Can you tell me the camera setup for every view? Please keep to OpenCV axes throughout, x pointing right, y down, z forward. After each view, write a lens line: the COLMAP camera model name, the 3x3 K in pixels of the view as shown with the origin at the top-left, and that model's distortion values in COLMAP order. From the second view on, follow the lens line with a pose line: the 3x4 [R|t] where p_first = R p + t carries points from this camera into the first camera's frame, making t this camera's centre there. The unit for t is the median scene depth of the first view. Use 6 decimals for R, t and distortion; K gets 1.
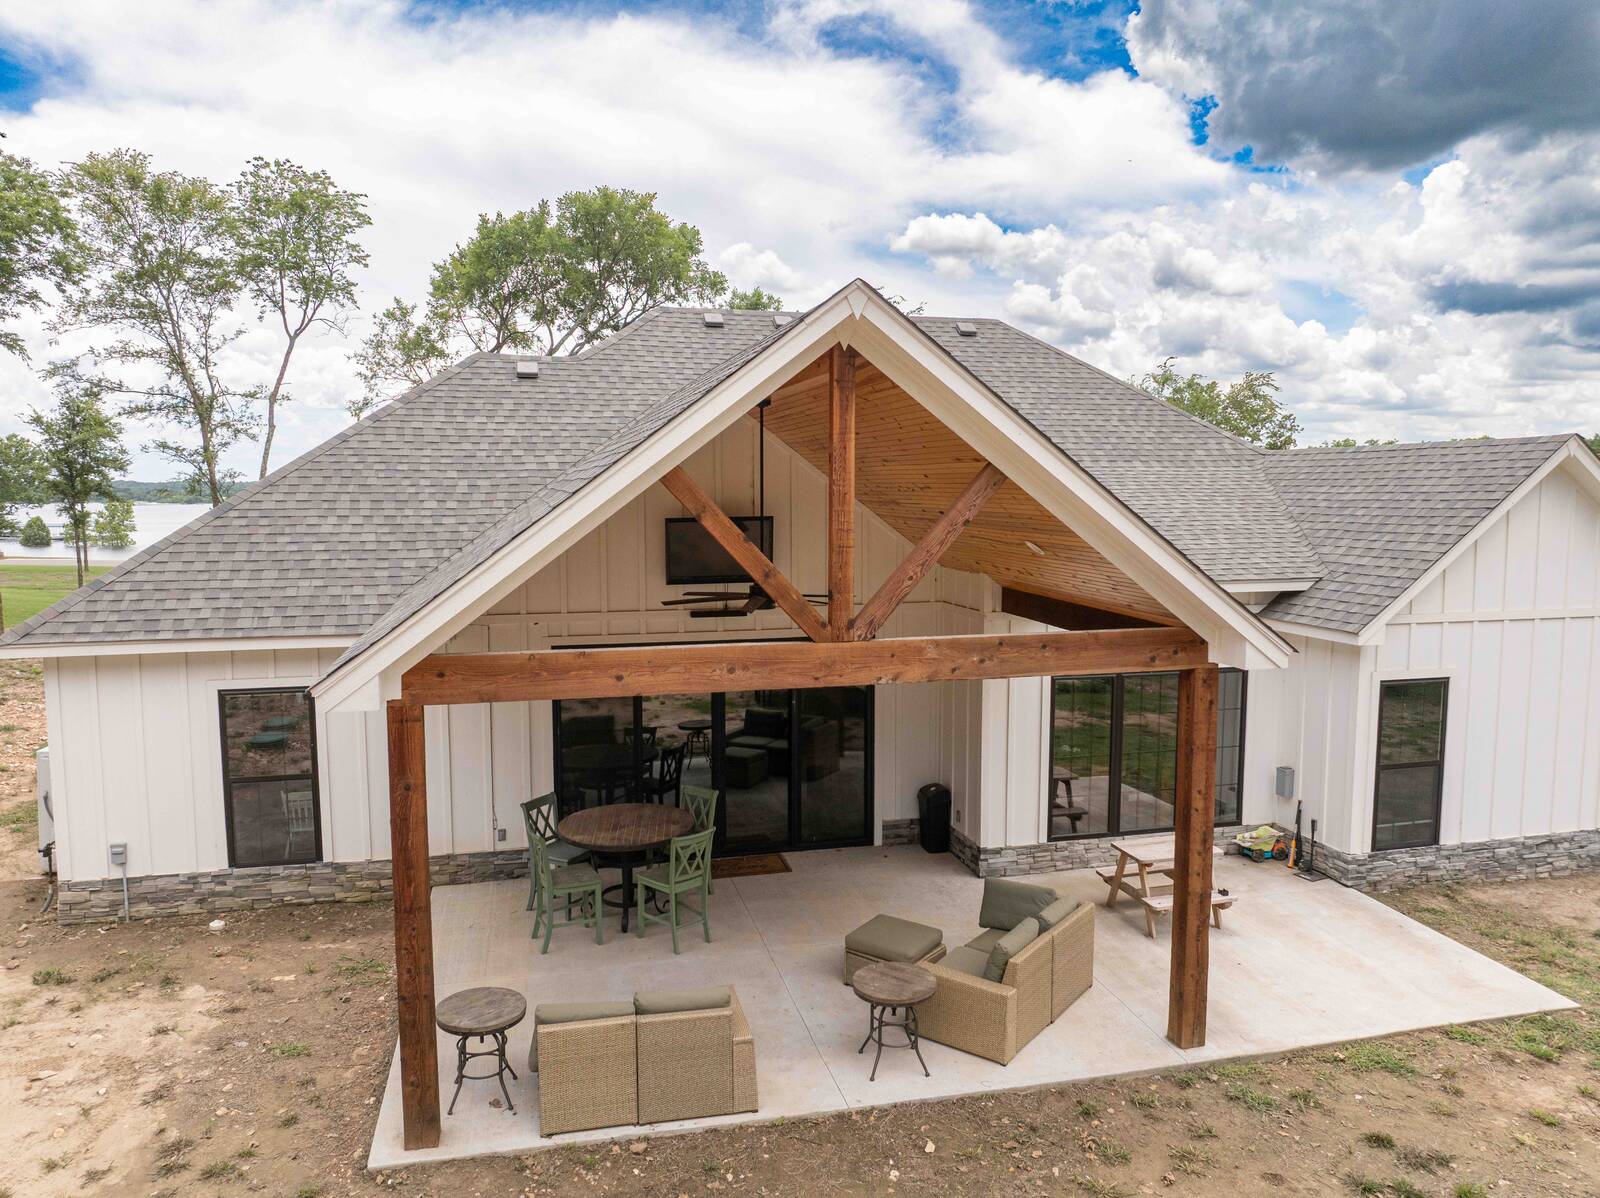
lens RADIAL K [[1130.1, 0, 801.9], [0, 1130.1, 595.2], [0, 0, 1]] dist [-0.041407, 0.005660]
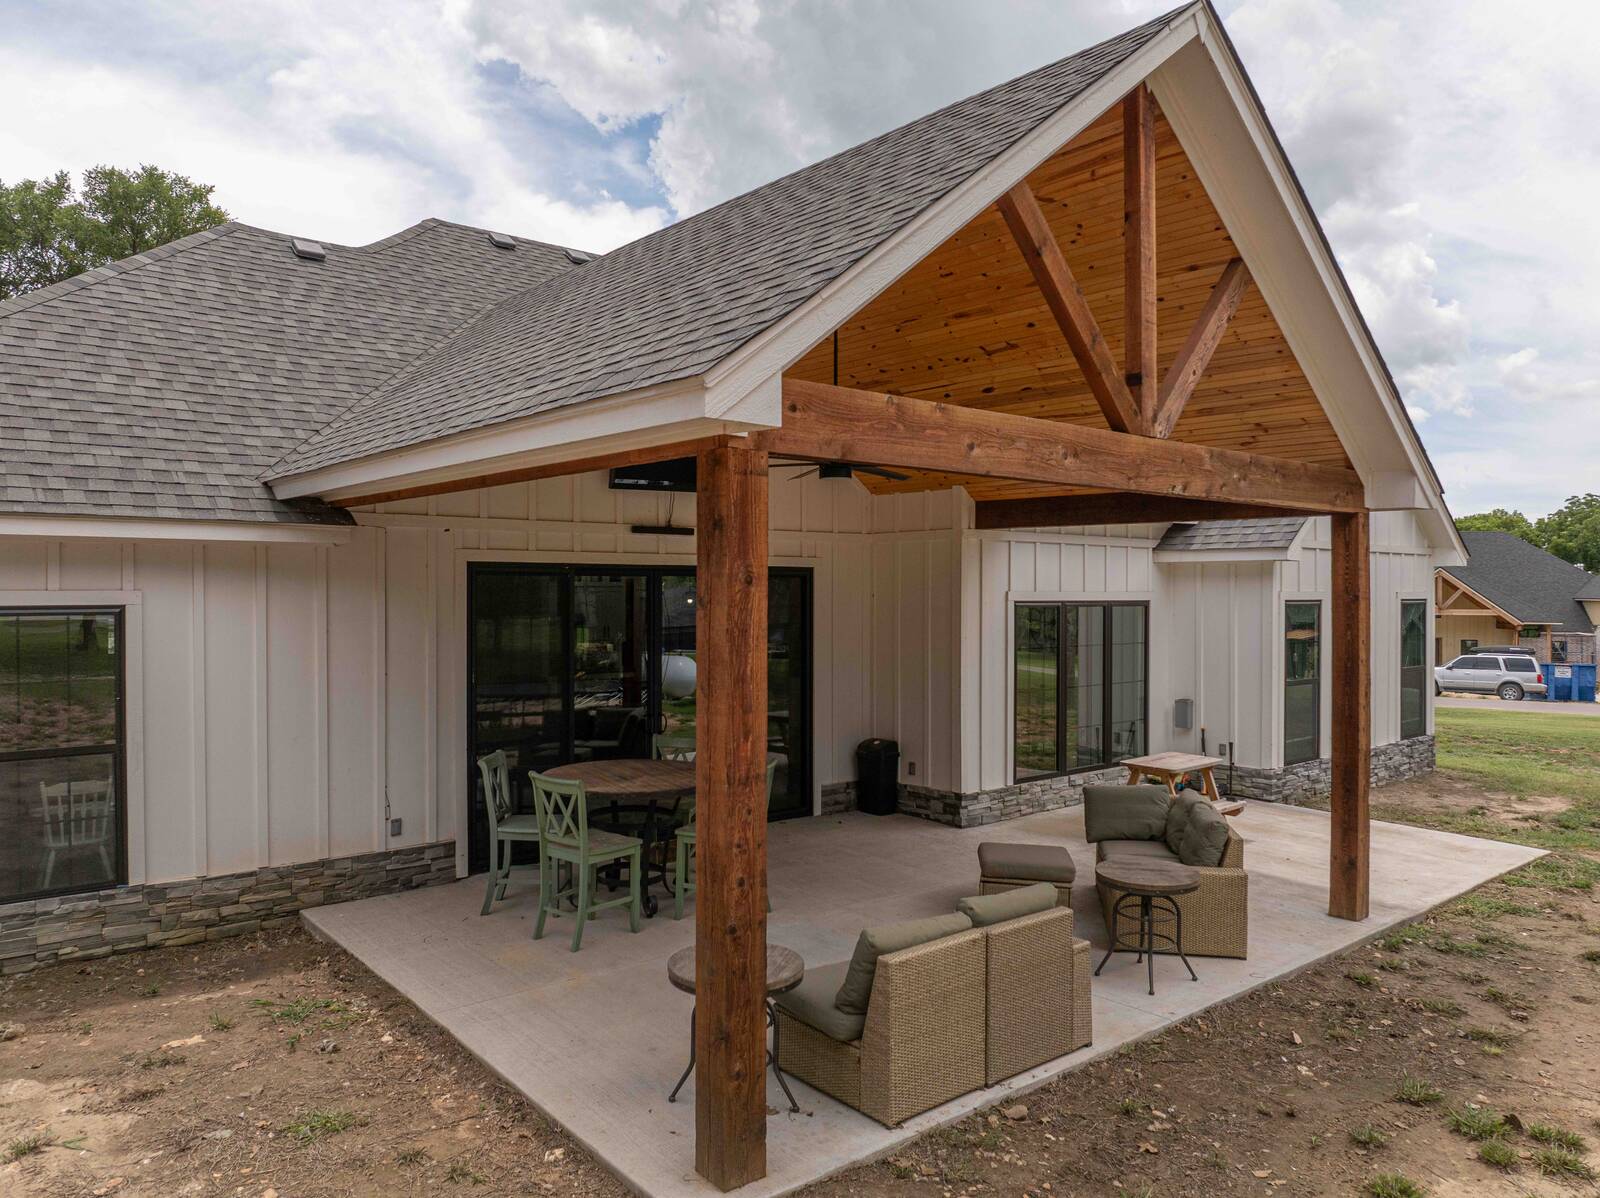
lens RADIAL K [[1130.1, 0, 799.0], [0, 1130.1, 595.0], [0, 0, 1]] dist [-0.041407, 0.005660]
pose [[0.895687, 0.001192, 0.444683, -0.364542], [0.039294, 0.995872, -0.081817, 0.139558], [-0.442945, 0.090756, 0.891944, 0.252785]]
